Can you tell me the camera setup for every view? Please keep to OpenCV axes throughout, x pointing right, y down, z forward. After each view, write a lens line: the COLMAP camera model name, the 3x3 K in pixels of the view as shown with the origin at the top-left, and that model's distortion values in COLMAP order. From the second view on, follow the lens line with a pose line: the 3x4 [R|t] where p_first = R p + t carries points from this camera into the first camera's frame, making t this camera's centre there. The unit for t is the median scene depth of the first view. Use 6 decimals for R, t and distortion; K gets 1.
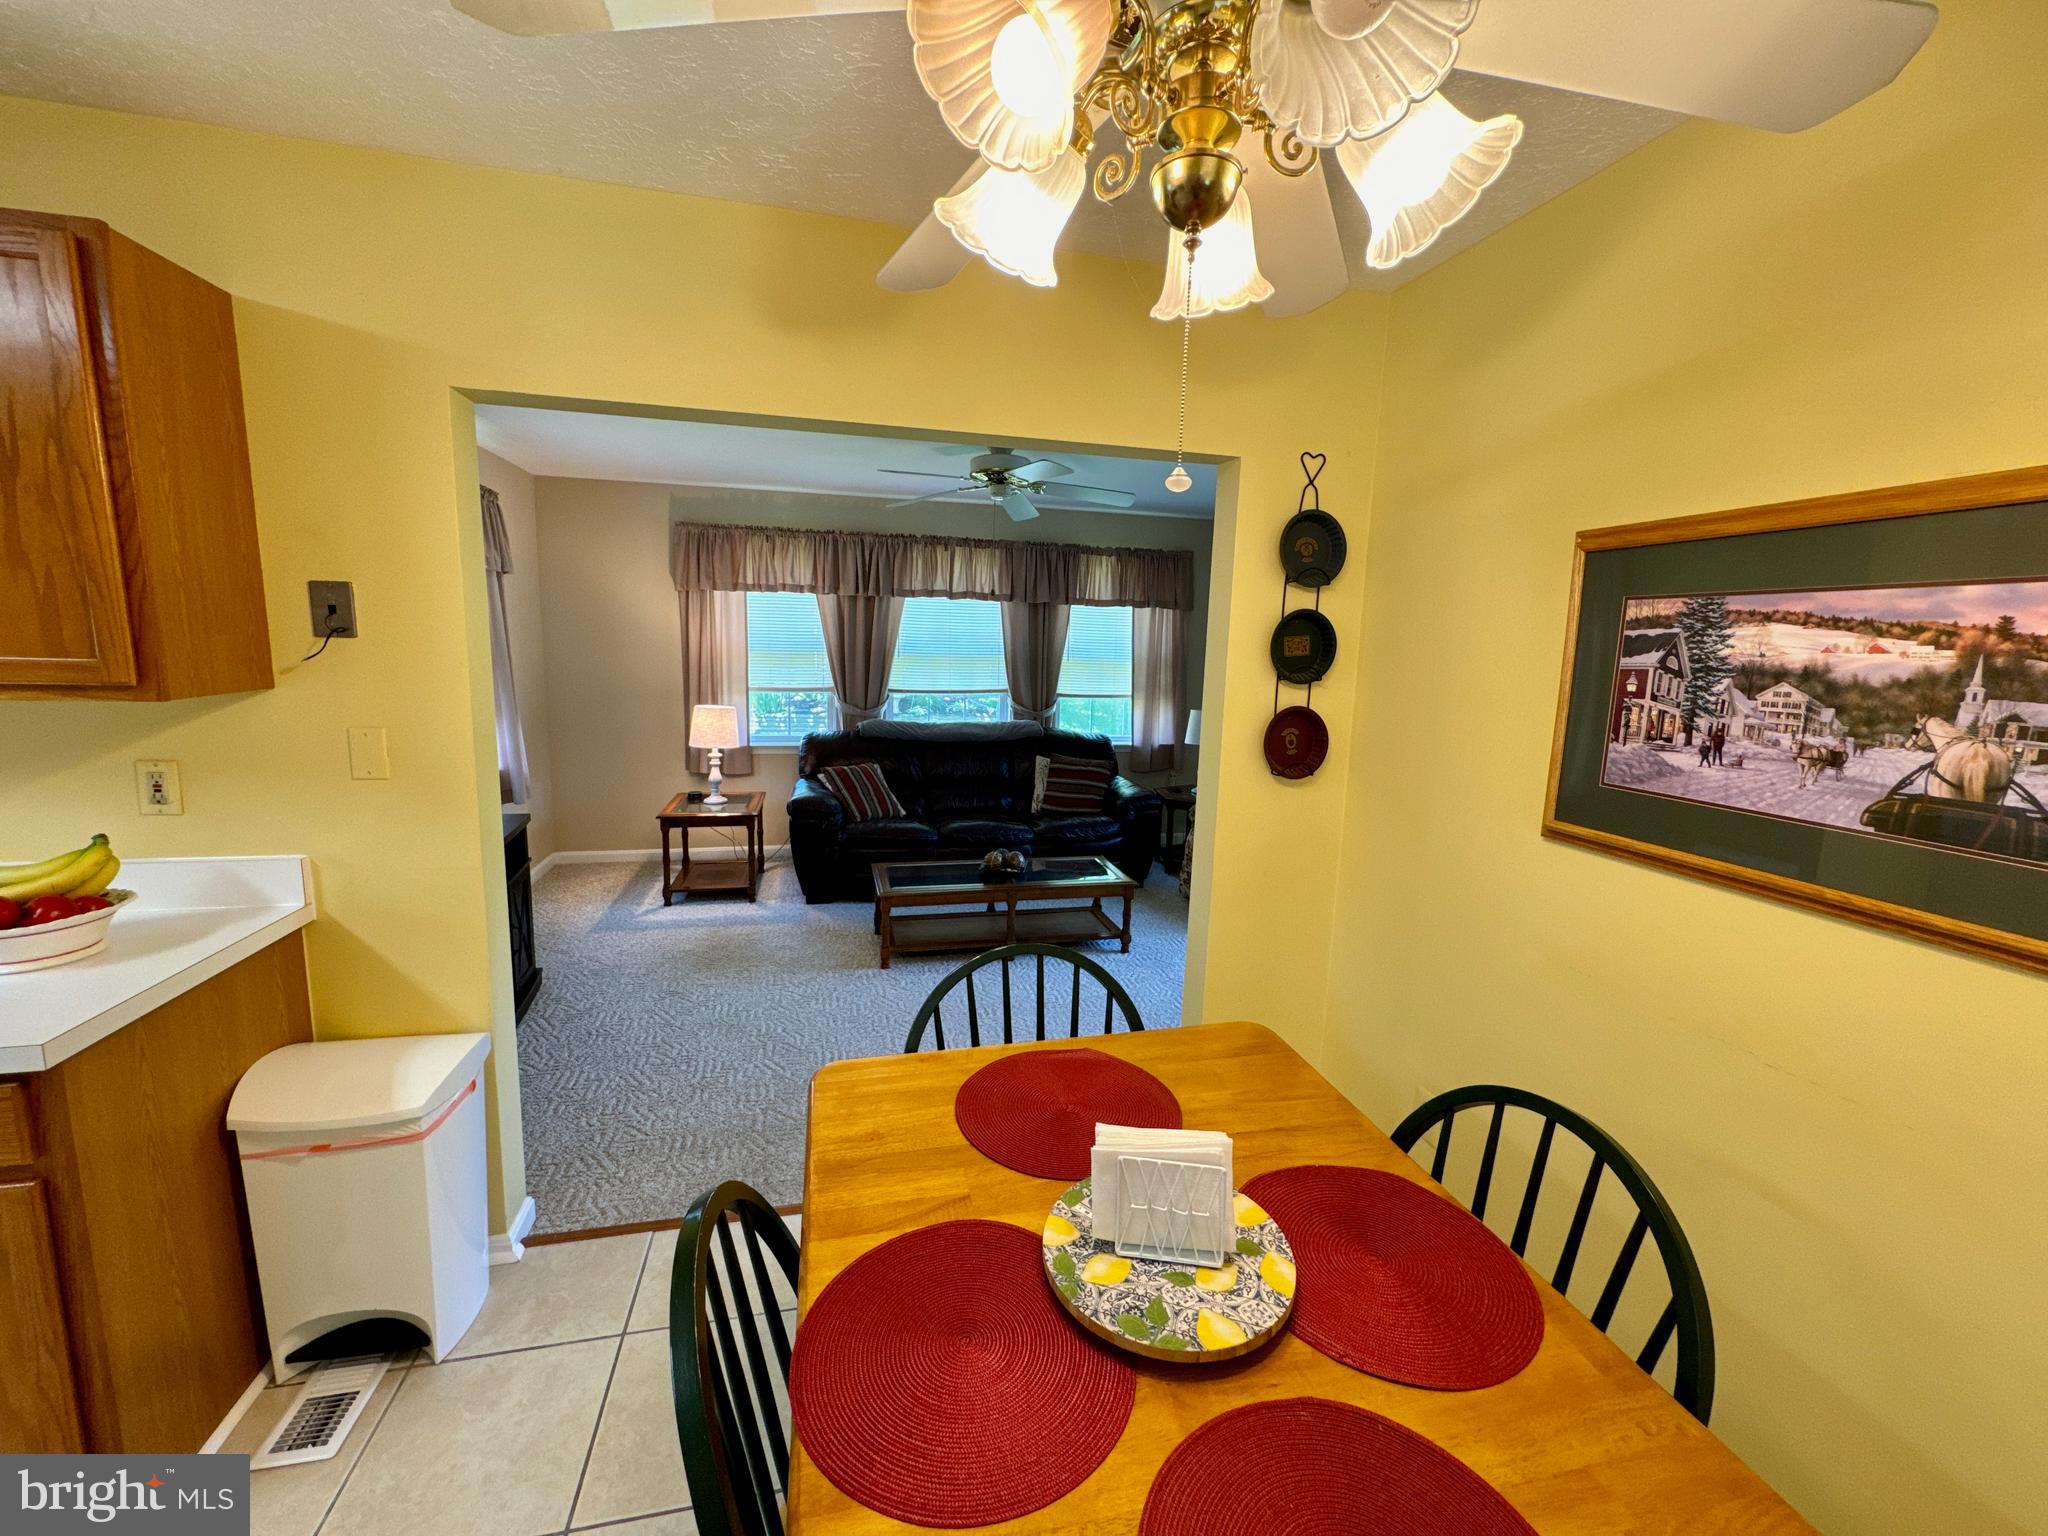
lens RADIAL K [[817.1, 0, 1024.4], [0, 817.1, 762.4], [0, 0, 1]] dist [-0.003309, 0.000482]
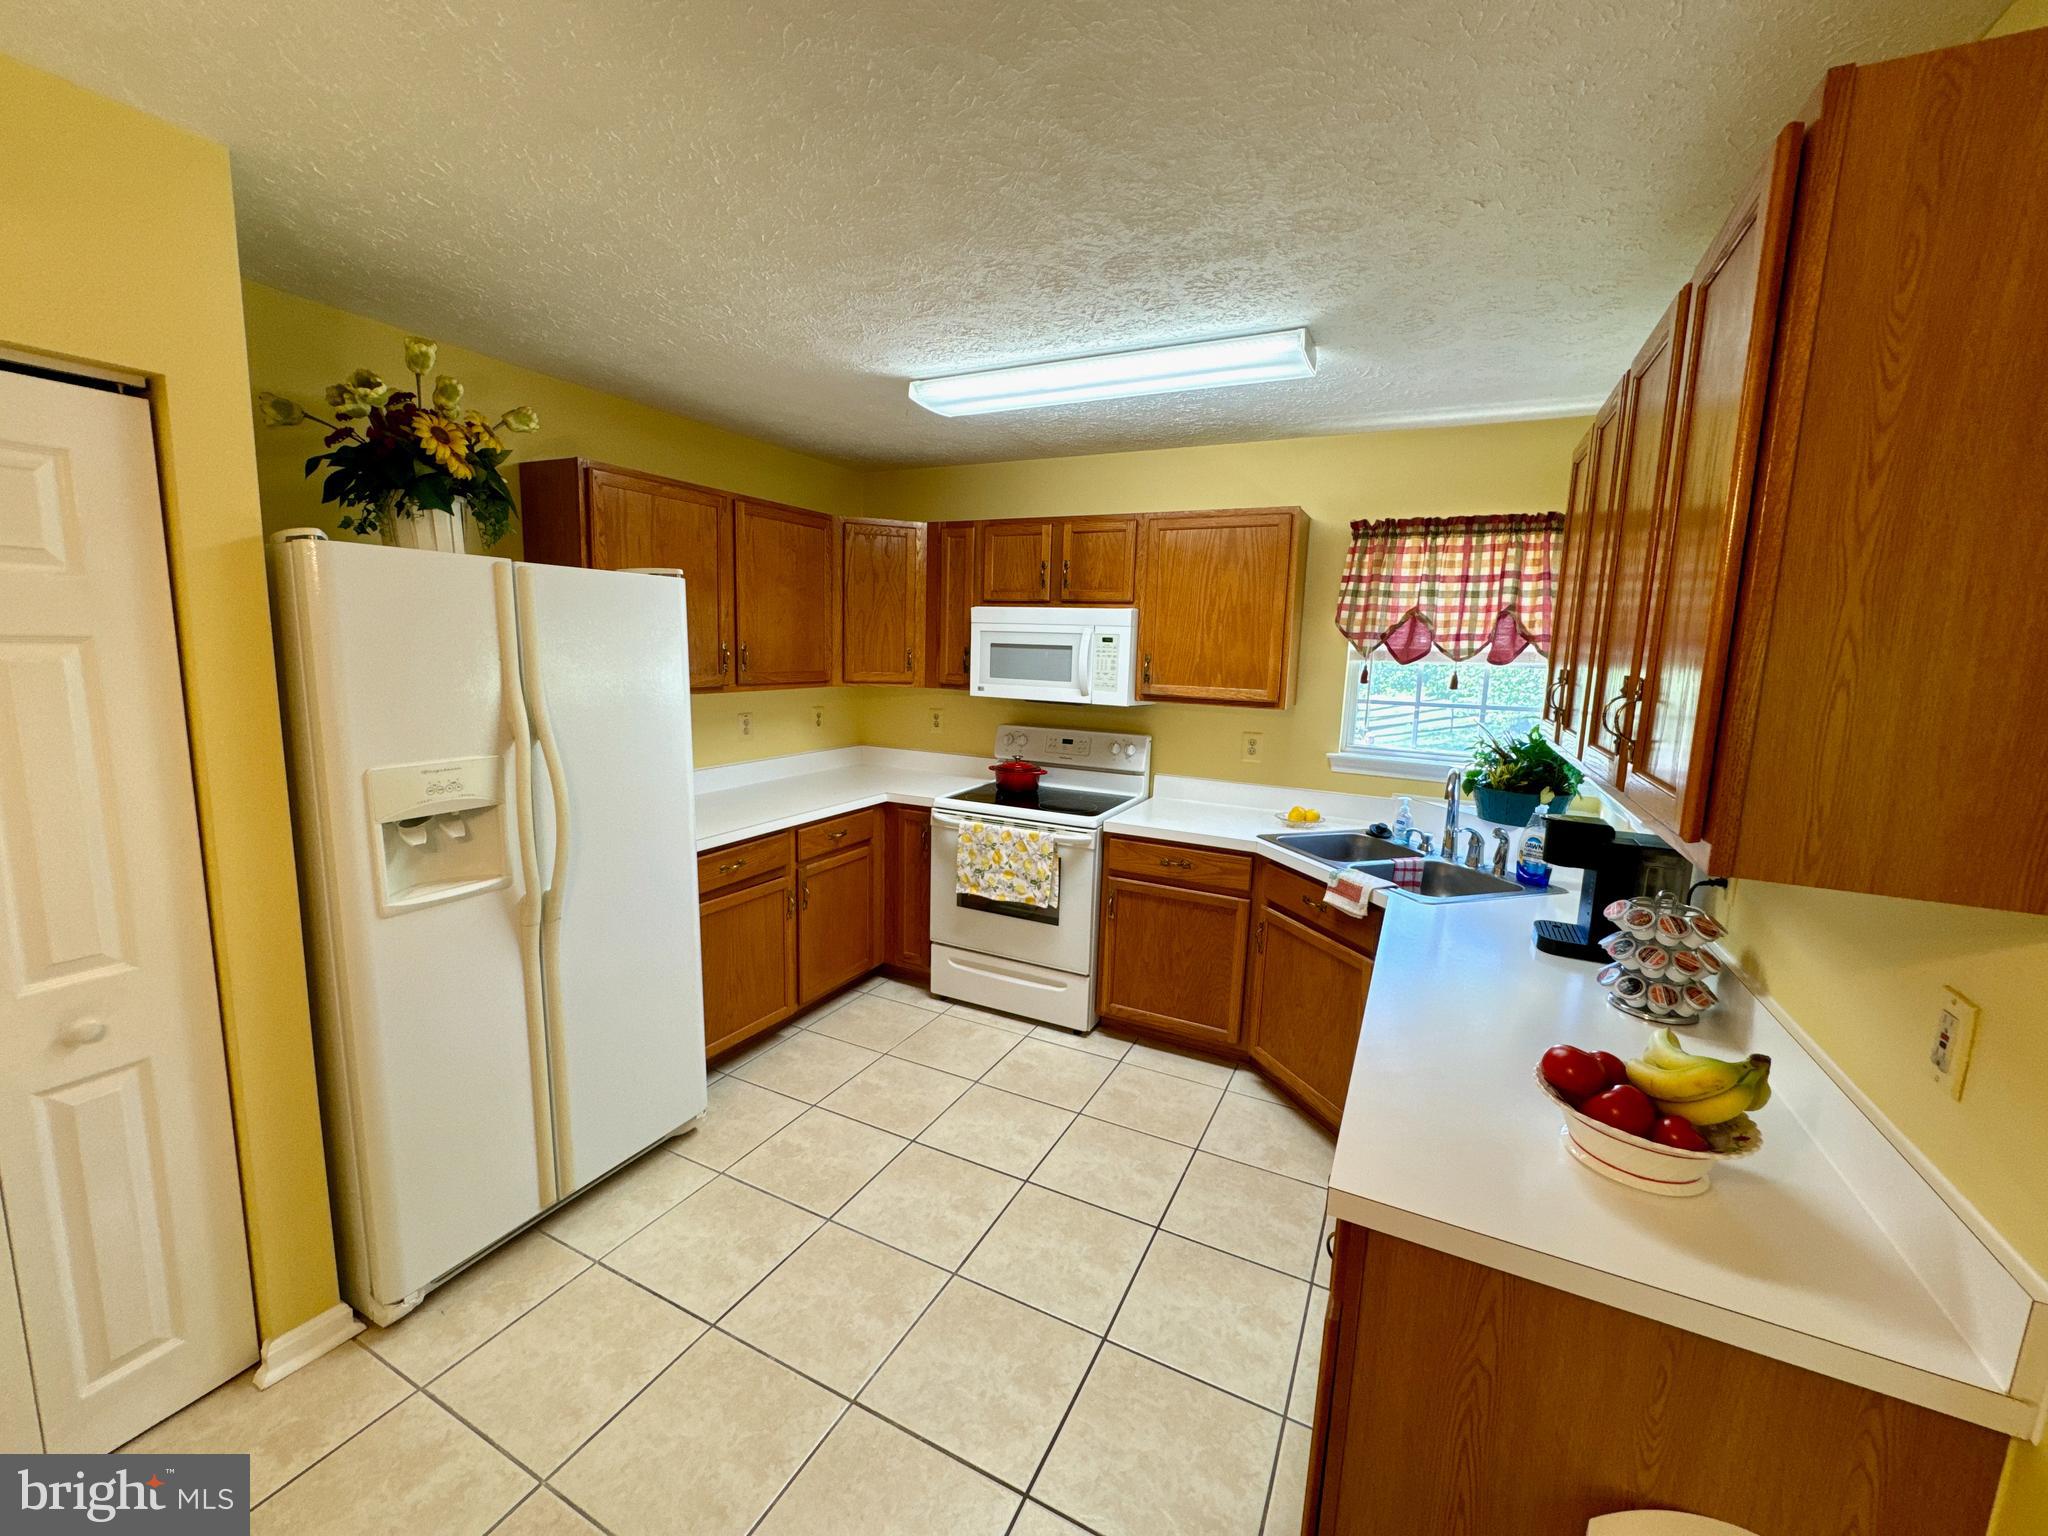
lens RADIAL K [[817.1, 0, 1018.4], [0, 817.1, 761.1], [0, 0, 1]] dist [-0.003309, 0.000482]
pose [[-0.643298, 0.056783, -0.763507, -0.093185], [-0.171107, 0.961359, 0.215665, -0.069836], [0.746251, 0.269378, -0.608725, 0.336002]]
